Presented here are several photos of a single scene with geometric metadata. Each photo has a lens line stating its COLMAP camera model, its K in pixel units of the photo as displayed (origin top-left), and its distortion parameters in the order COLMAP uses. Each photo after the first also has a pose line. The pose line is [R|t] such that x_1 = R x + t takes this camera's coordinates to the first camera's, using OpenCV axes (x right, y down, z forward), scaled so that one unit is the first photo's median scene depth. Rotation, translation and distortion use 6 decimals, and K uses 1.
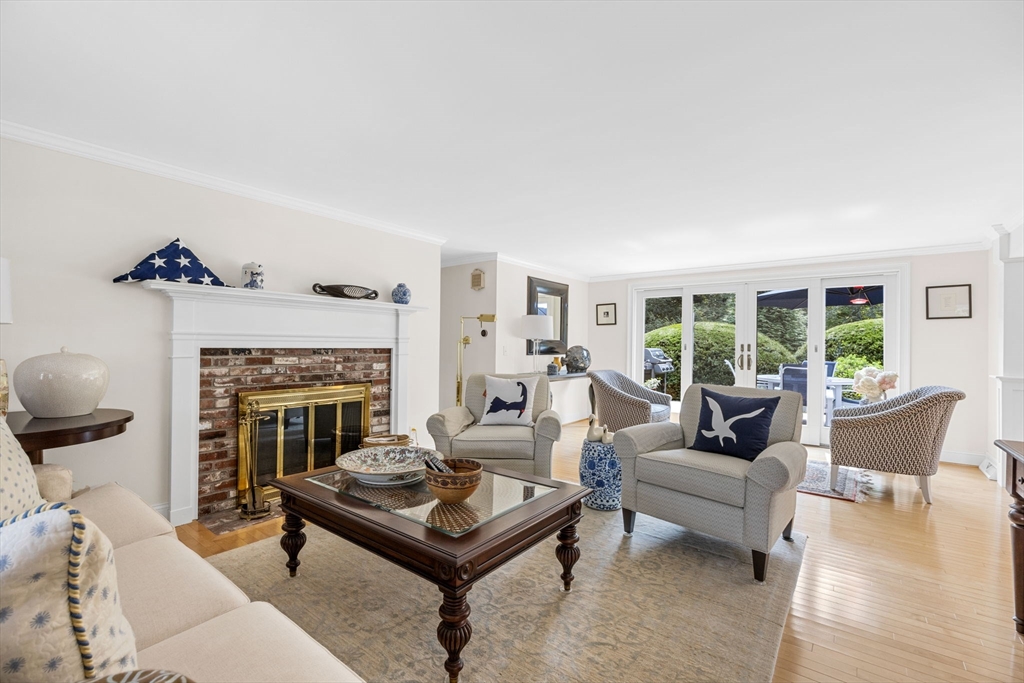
lens RADIAL K [[450.4, 0, 489.3], [0, 450.4, 343.9], [0, 0, 1]] dist [-0.006384, 0.000091]
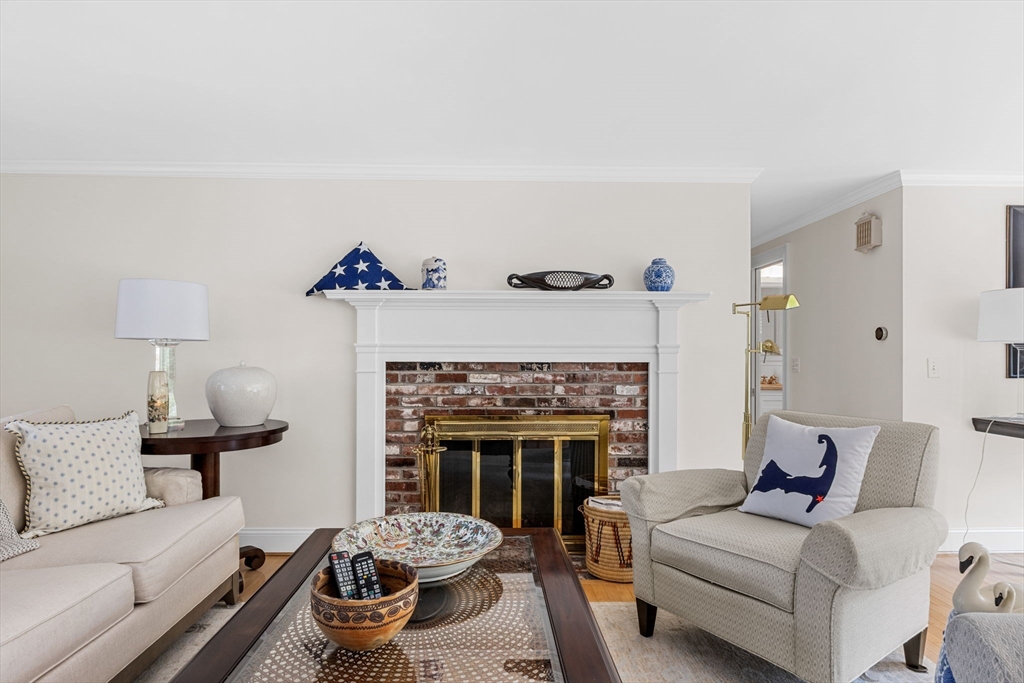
lens RADIAL K [[571.4, 0, 499.3], [0, 571.4, 353.9], [0, 0, 1]] dist [0.000934, -0.002123]
pose [[0.652017, -0.010878, -0.758127, 0.329903], [0.005926, 0.999940, -0.009251, 0.004922], [0.758182, 0.001539, 0.652042, 0.402250]]
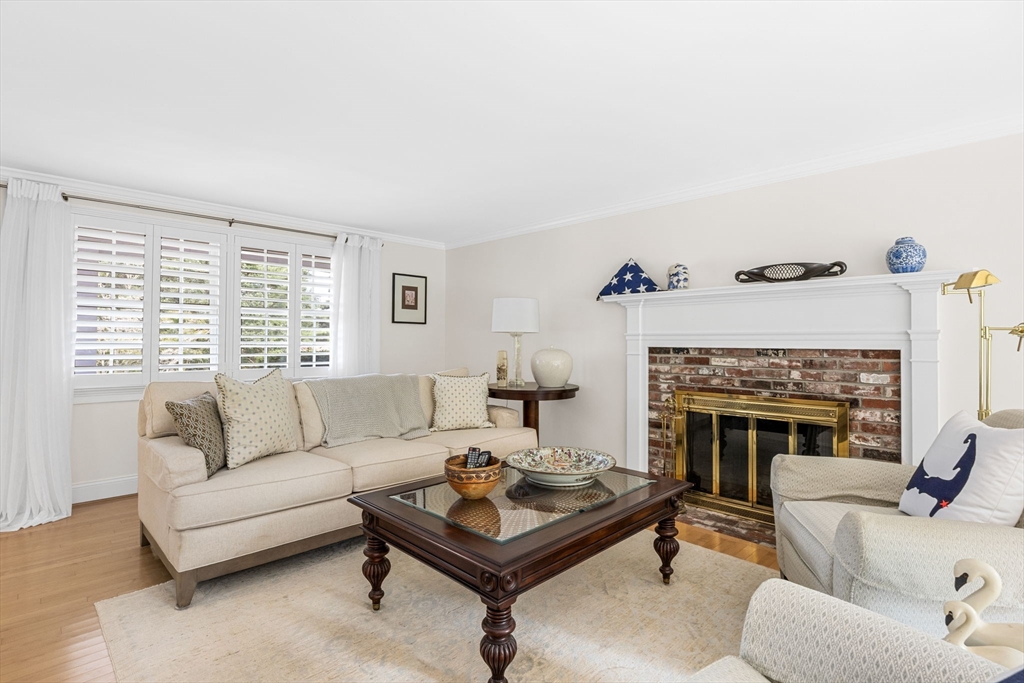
lens RADIAL K [[484.5, 0, 510.2], [0, 484.5, 333.9], [0, 0, 1]] dist [-0.002831, -0.001096]
pose [[-0.094850, -0.028229, -0.995091, 0.592241], [-0.003689, 0.999601, -0.028005, 0.010771], [0.995485, 0.001015, -0.094916, 0.706536]]
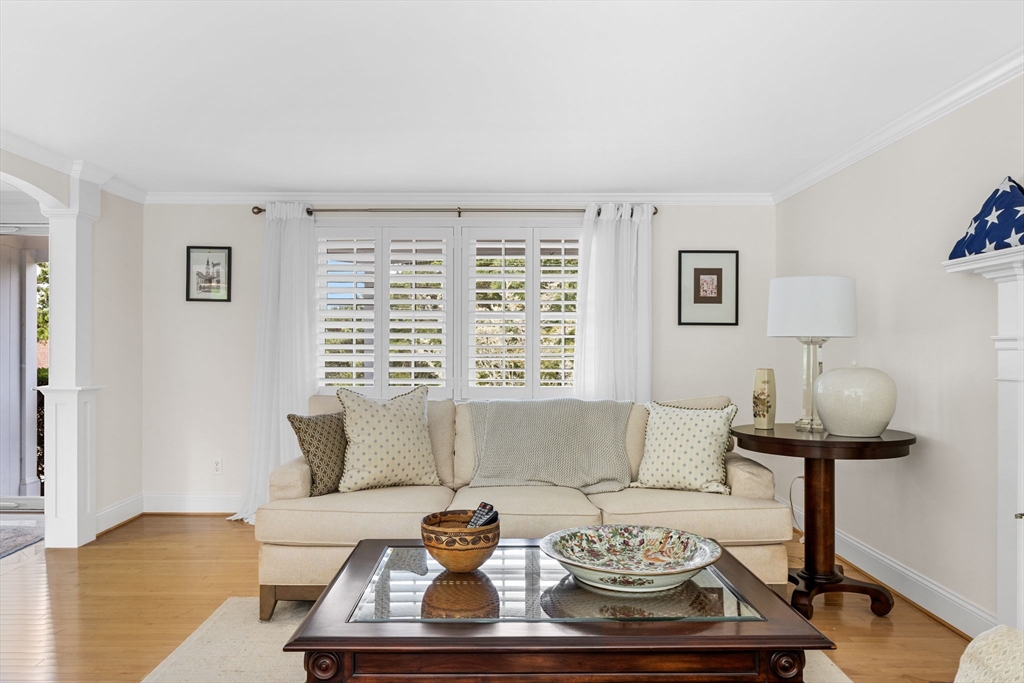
lens RADIAL K [[732.3, 0, 514.6], [0, 732.3, 352.1], [0, 0, 1]] dist [0.001332, -0.006659]
pose [[-0.756326, -0.012644, -0.654073, 0.372843], [-0.010303, 0.999919, -0.007416, 0.006623], [0.654114, 0.001130, -0.756395, 1.158658]]
